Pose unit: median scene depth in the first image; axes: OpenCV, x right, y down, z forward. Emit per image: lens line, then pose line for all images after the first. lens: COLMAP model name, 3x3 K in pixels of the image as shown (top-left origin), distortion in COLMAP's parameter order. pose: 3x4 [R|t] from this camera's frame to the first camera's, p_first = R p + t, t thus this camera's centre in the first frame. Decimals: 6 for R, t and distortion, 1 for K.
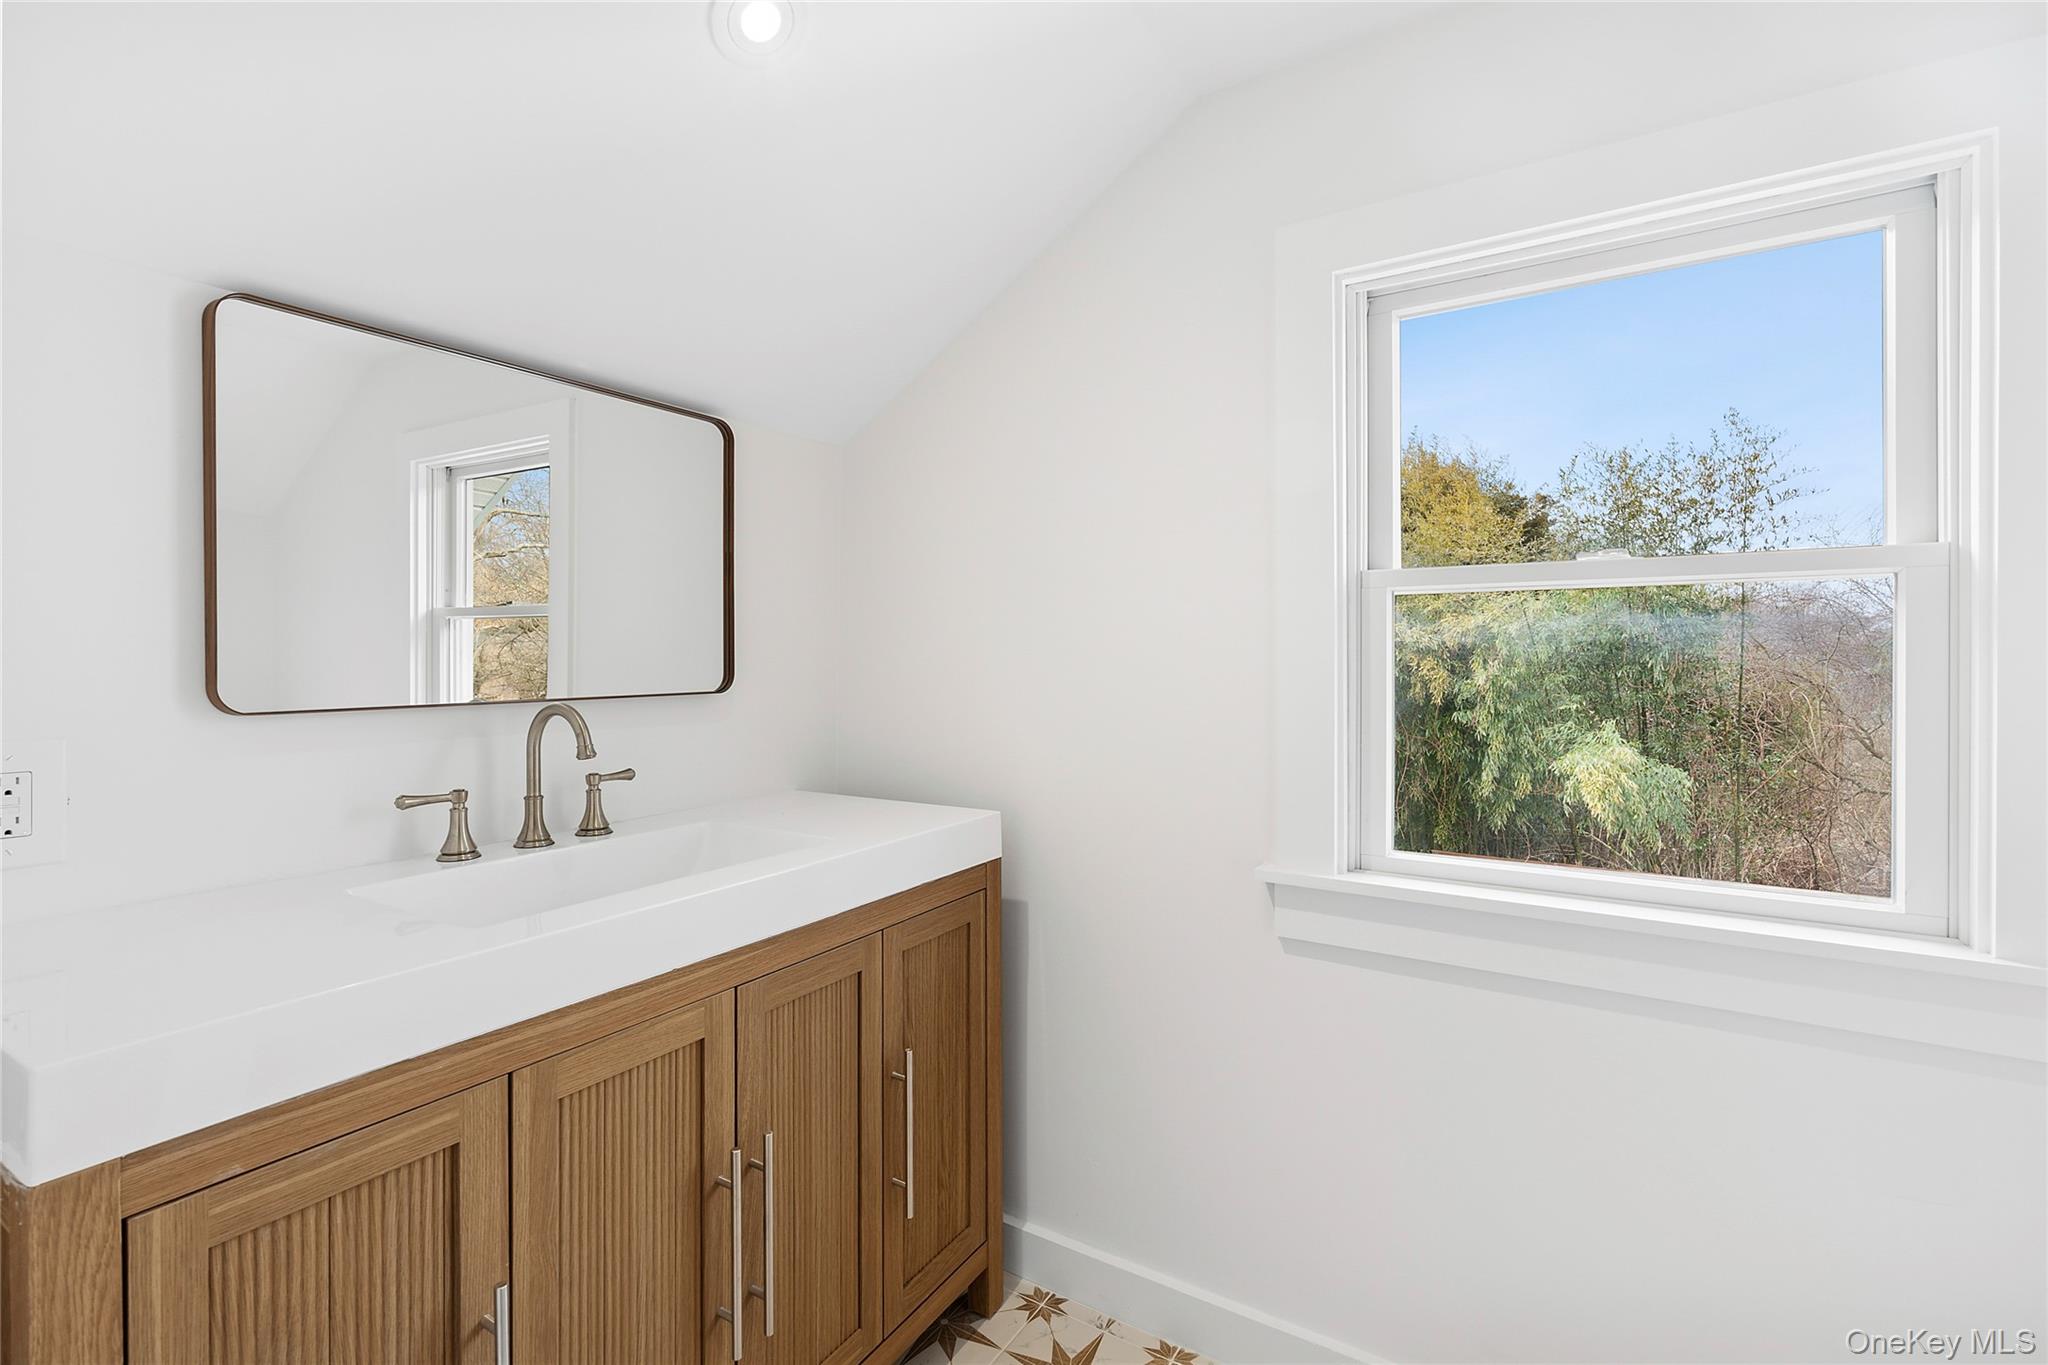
lens RADIAL K [[926.2, 0, 1022.8], [0, 926.2, 658.7], [0, 0, 1]] dist [-0.001734, -0.000473]
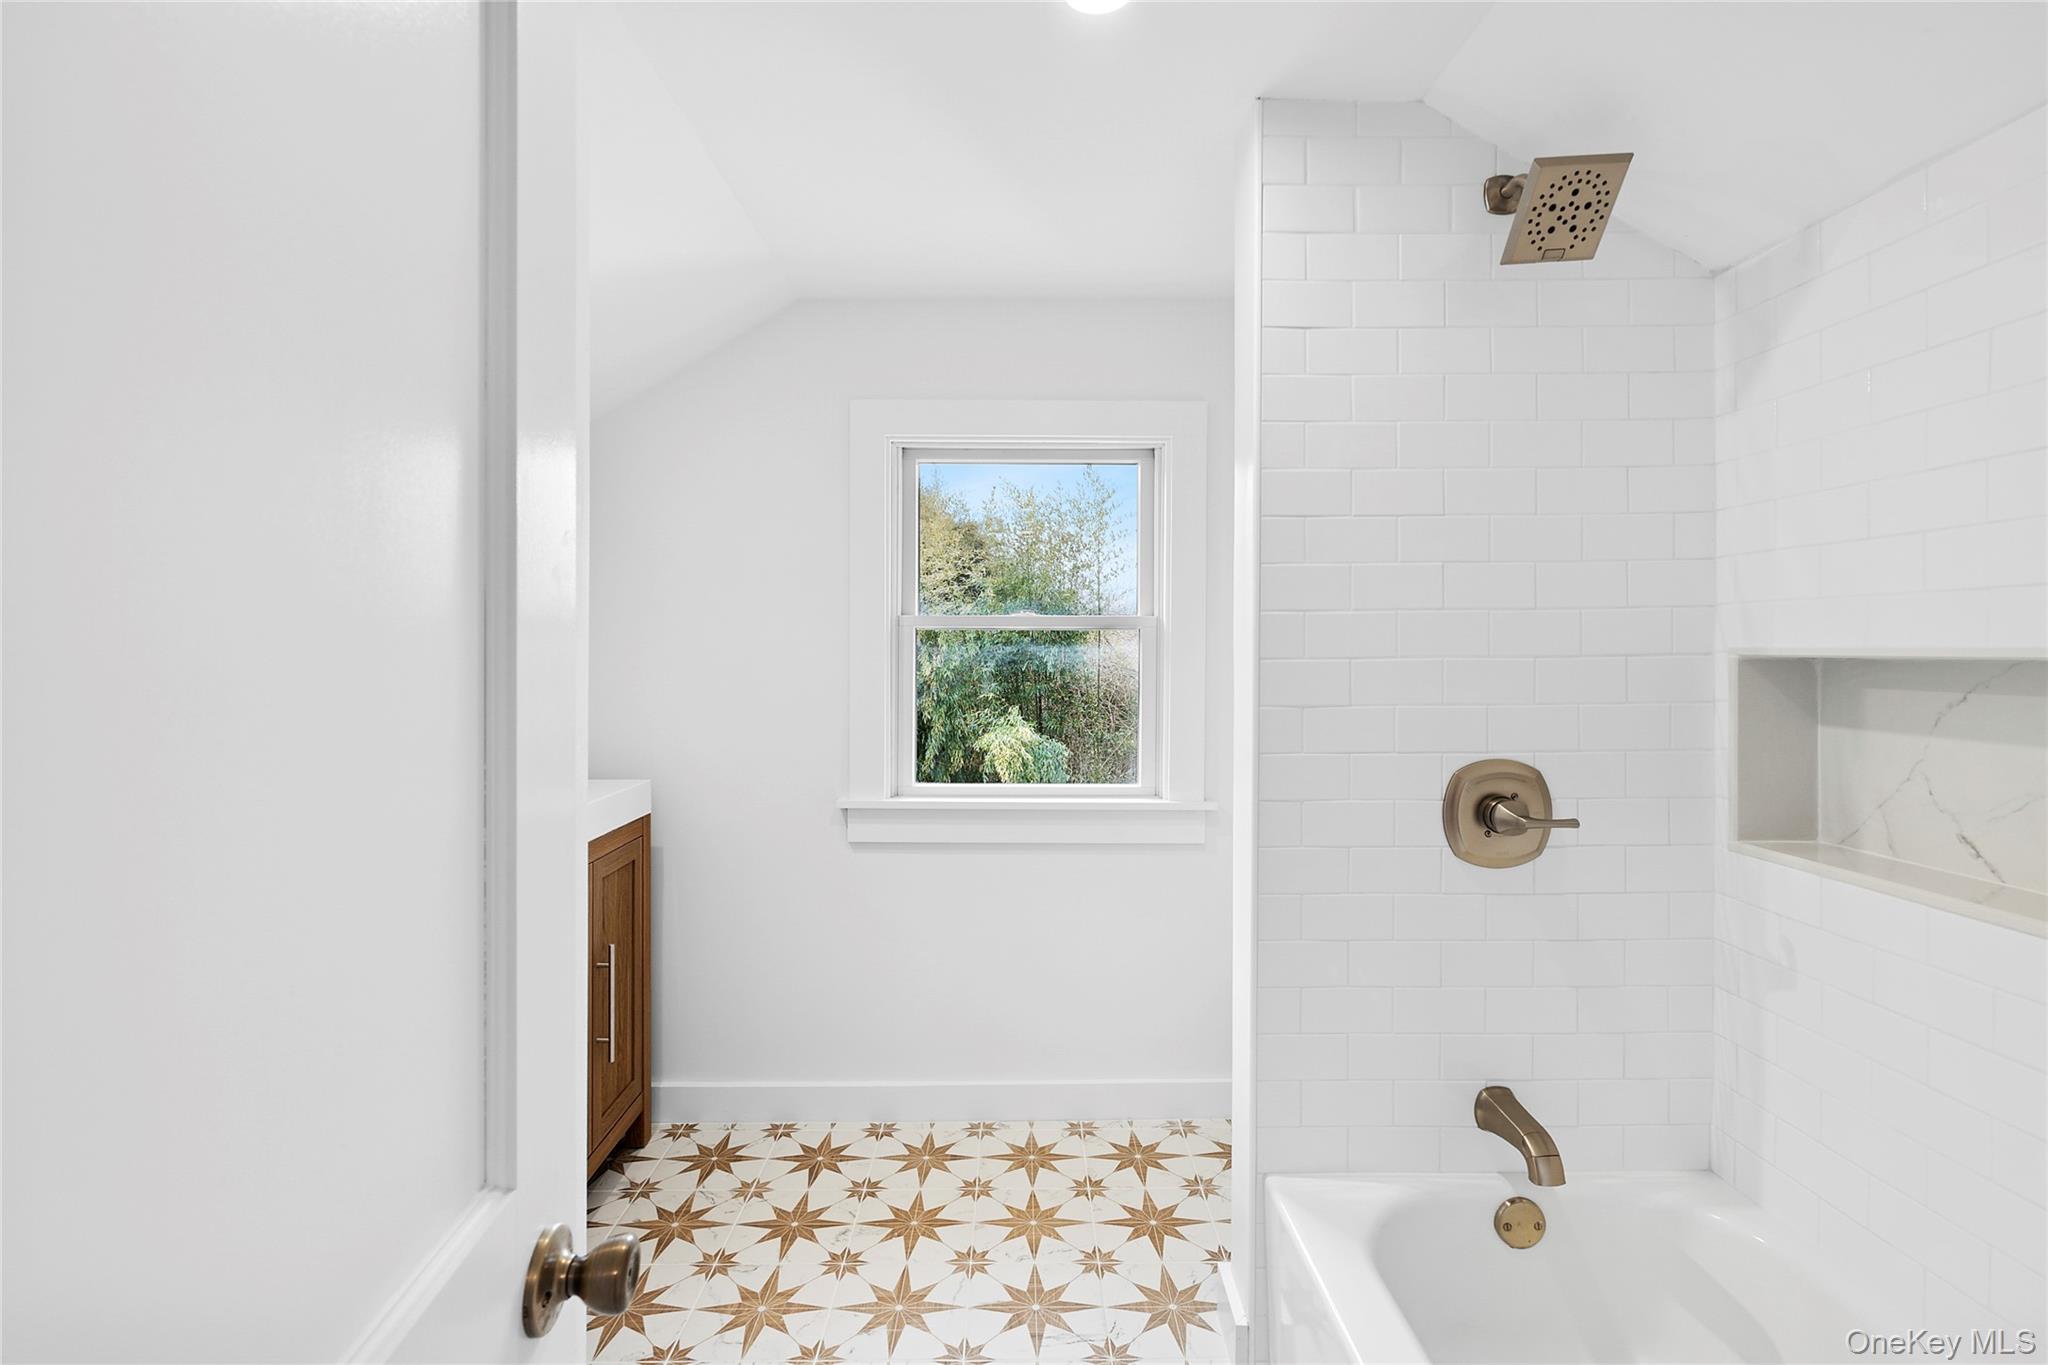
lens RADIAL K [[926.2, 0, 1022.8], [0, 926.2, 658.7], [0, 0, 1]] dist [-0.001734, -0.000473]
pose [[0.840206, 0.000205, 0.542268, -0.309361], [-0.004525, 0.999968, 0.006635, -0.026379], [-0.542249, -0.008029, 0.840179, -0.457119]]
